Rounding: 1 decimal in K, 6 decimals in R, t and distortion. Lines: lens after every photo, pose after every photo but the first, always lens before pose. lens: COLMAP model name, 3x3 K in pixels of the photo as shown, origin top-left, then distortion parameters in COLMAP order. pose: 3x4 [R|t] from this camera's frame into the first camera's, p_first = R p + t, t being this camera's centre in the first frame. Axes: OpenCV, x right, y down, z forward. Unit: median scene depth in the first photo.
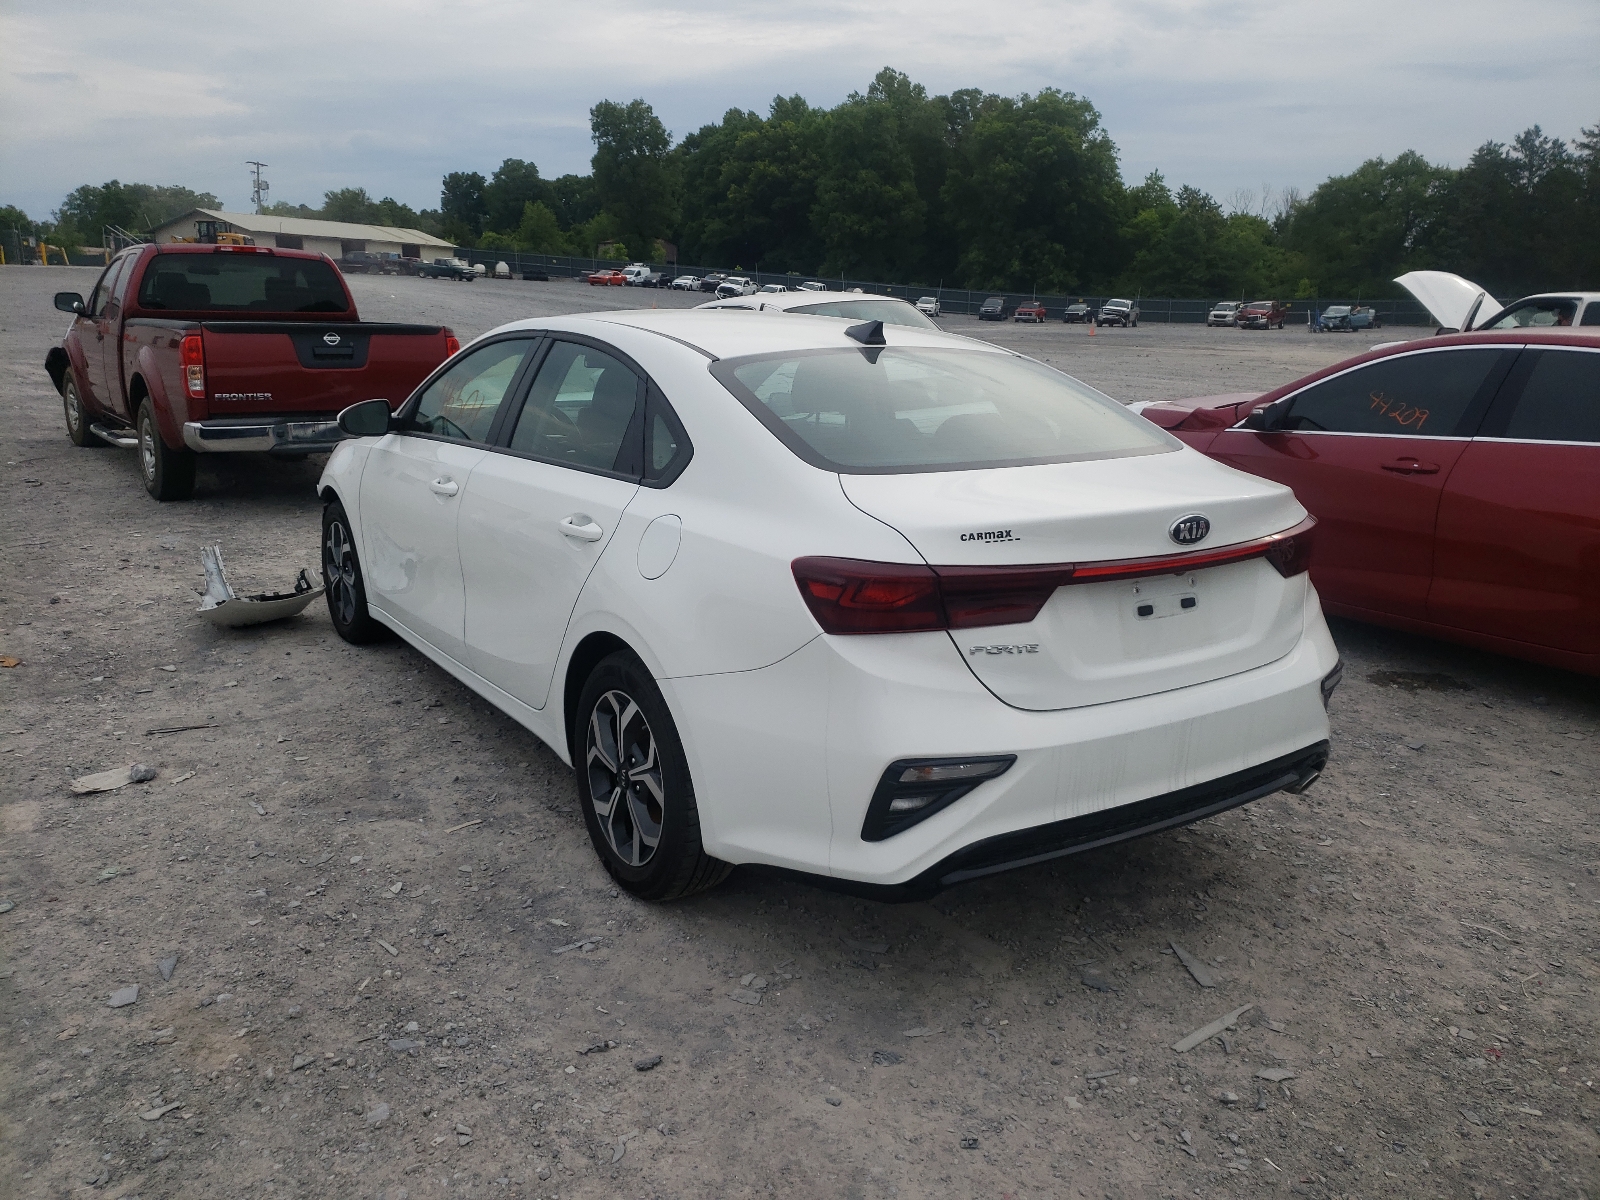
lens RADIAL K [[1193.9, 0, 800.0], [0, 1193.9, 600.0], [0, 0, 1]] dist [0.023922, -0.008392]
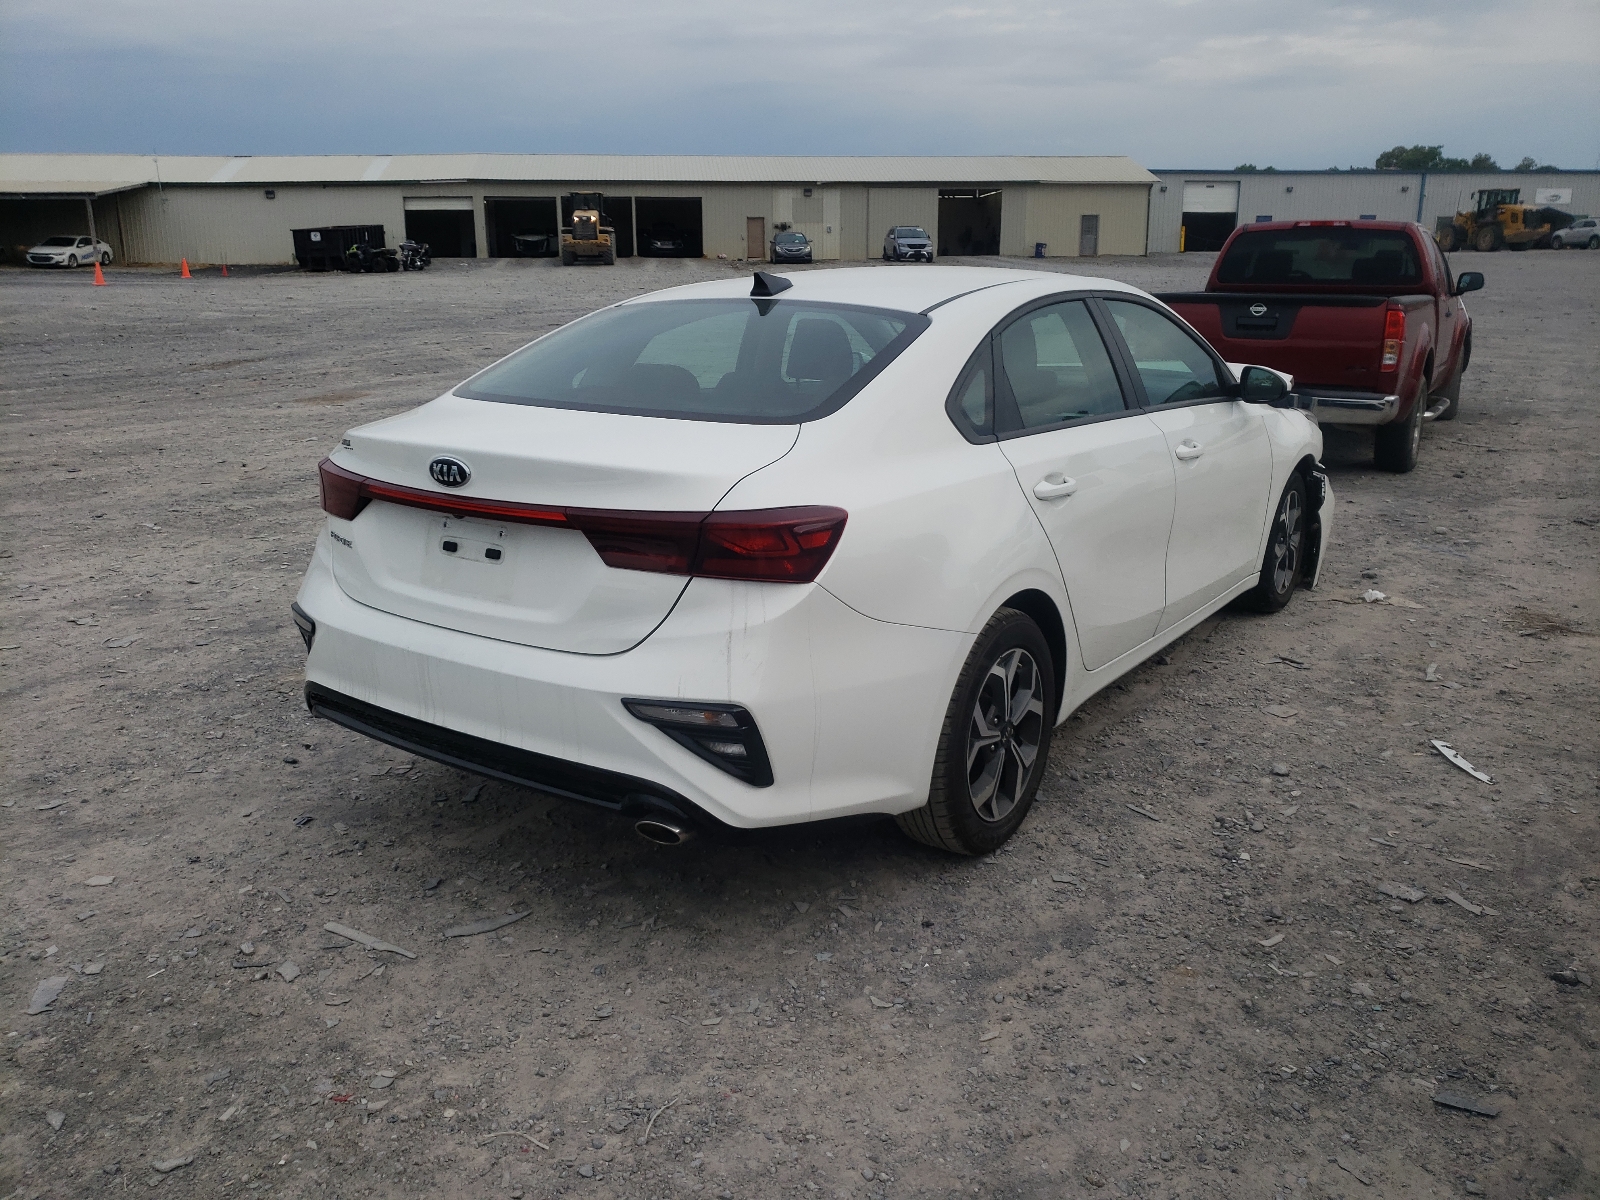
lens RADIAL K [[1192.2, 0, 800.0], [0, 1192.2, 600.0], [0, 0, 1]] dist [0.039031, 0.000813]
pose [[0.389909, 0.227177, -0.892391, 1.340637], [-0.215868, 0.964637, 0.151251, -0.168230], [0.895194, 0.133664, 0.425161, 0.837524]]
